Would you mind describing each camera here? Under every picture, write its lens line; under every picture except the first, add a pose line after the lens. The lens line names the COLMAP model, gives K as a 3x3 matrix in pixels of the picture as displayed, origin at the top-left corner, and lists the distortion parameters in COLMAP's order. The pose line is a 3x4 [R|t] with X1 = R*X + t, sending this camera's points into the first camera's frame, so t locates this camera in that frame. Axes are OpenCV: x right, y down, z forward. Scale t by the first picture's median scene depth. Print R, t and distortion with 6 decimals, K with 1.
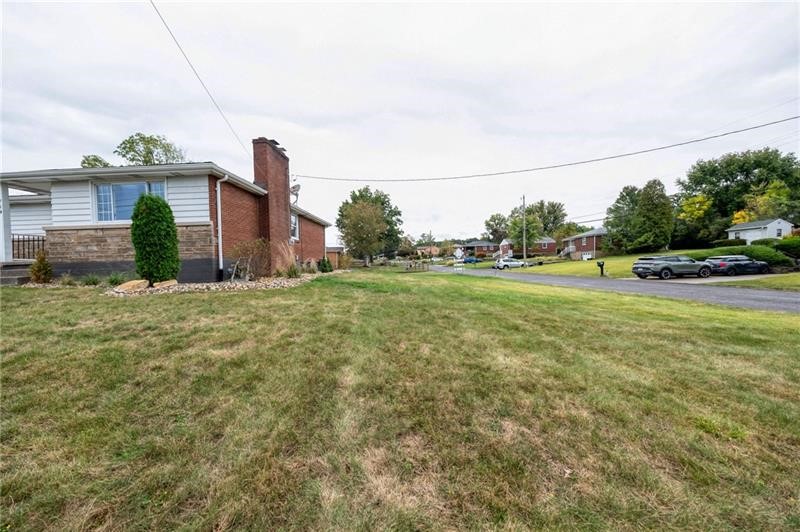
lens RADIAL K [[271.6, 0, 402.2], [0, 271.6, 270.5], [0, 0, 1]] dist [0.000314, -0.000708]
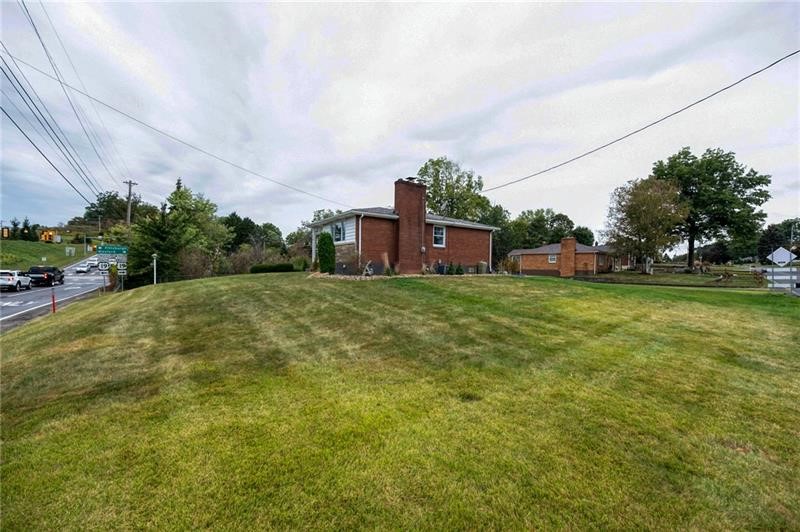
lens RADIAL K [[340.8, 0, 398.5], [0, 340.8, 263.9], [0, 0, 1]] dist [0.011443, -0.000446]
pose [[0.562178, 0.028512, -0.826525, 1.259394], [-0.049389, 0.998779, 0.000861, -0.050435], [0.825540, 0.040337, 0.562900, -0.009763]]
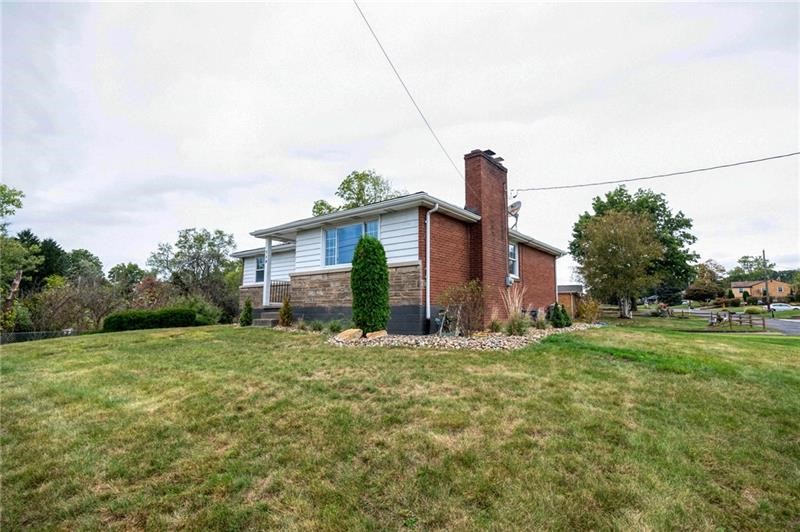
lens RADIAL K [[399.9, 0, 400.5], [0, 399.9, 267.1], [0, 0, 1]] dist [-0.002976, -0.003216]
pose [[0.805058, -0.040688, -0.591800, -0.026371], [-0.036762, 0.992305, -0.118233, -0.014235], [0.592056, 0.116940, 0.797367, -0.009202]]
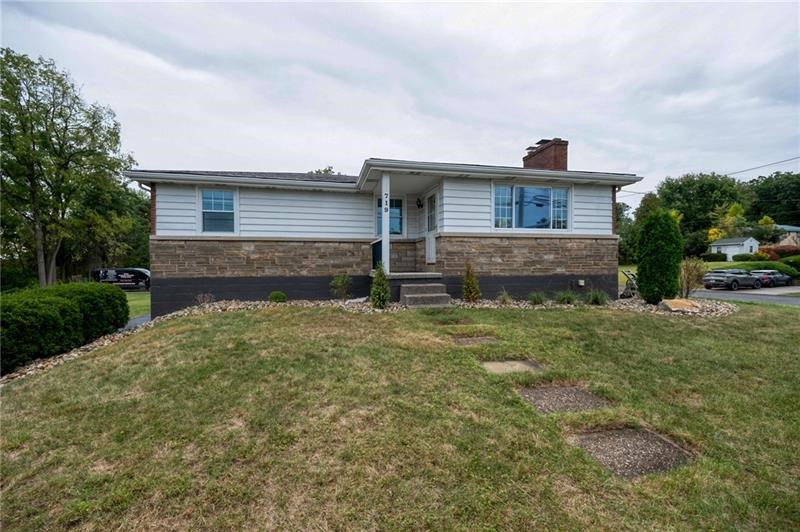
lens RADIAL K [[340.8, 0, 391.1], [0, 340.8, 283.4], [0, 0, 1]] dist [0.011443, -0.000446]
pose [[0.957619, 0.004141, 0.288009, -1.771408], [-0.011200, 0.999676, 0.022868, -0.029123], [-0.287821, -0.025124, 0.957355, 0.065838]]
